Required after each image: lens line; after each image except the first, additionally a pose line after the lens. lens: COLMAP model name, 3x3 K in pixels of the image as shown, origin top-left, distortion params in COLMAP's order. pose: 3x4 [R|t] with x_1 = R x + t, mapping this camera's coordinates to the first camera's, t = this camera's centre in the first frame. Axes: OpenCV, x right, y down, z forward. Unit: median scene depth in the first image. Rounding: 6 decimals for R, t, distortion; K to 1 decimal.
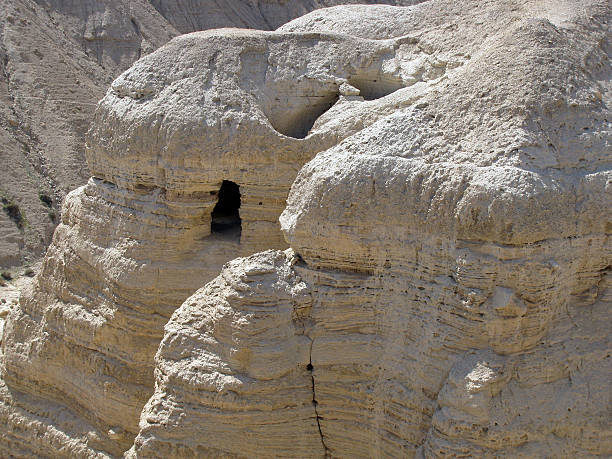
lens RADIAL K [[1507.6, 0, 306.0], [0, 1507.6, 229.5], [0, 0, 1]] dist [0.063948, 1.026846]
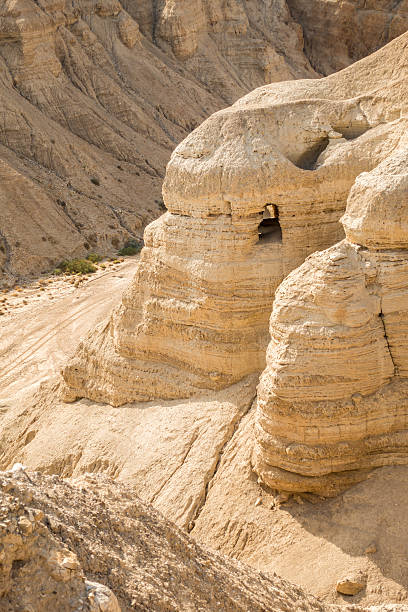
lens RADIAL K [[939.3, 0, 204.0], [0, 939.3, 306.0], [0, 0, 1]] dist [0.013999, -0.072595]
pose [[0.984204, -0.140316, 0.107952, -0.237230], [0.131360, 0.987592, 0.086058, -0.020839], [-0.118688, -0.070518, 0.990424, 0.057076]]
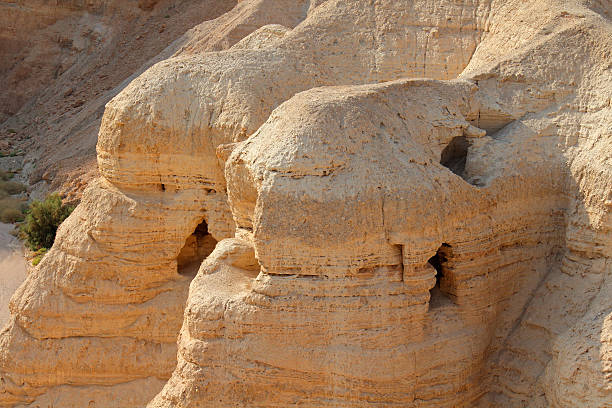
lens RADIAL K [[1569.9, 0, 306.0], [0, 1569.9, 204.0], [0, 0, 1]] dist [-0.409988, 0.129914]
pose [[0.681296, -0.177989, 0.710039, -0.810172], [0.195288, 0.979027, 0.058036, -0.131314], [-0.705478, 0.099122, 0.701766, 0.371326]]
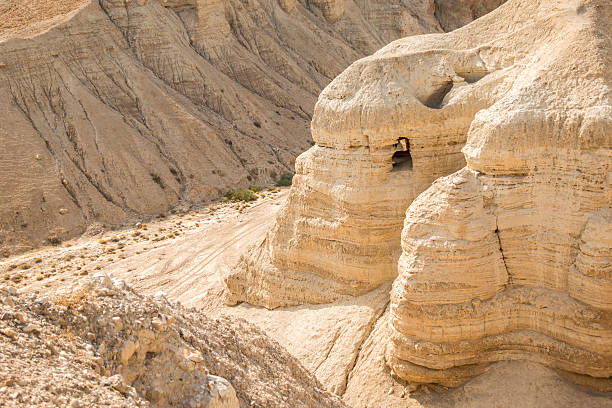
lens RADIAL K [[798.1, 0, 310.0], [0, 798.1, 208.6], [0, 0, 1]] dist [0.000718, -0.060388]
pose [[0.989250, -0.131859, 0.063224, -0.234270], [0.128747, 0.990364, 0.051020, -0.010829], [-0.069343, -0.042332, 0.996694, 0.055037]]
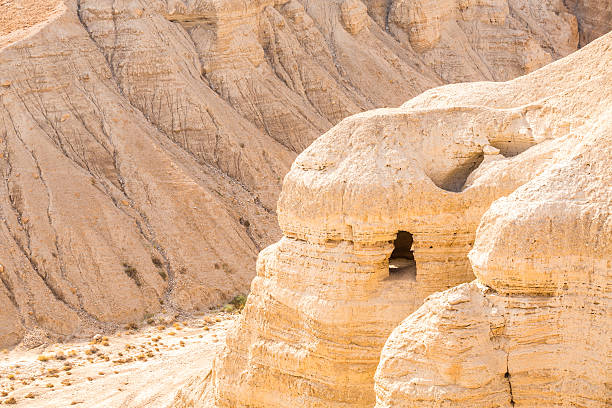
lens RADIAL K [[1231.9, 0, 306.0], [0, 1231.9, 204.0], [0, 0, 1]] dist [-0.302333, 0.020653]
pose [[0.997114, -0.075463, -0.008250, -0.121408], [0.074876, 0.995572, -0.056832, -0.003088], [0.012503, 0.056051, 0.998350, -0.000627]]
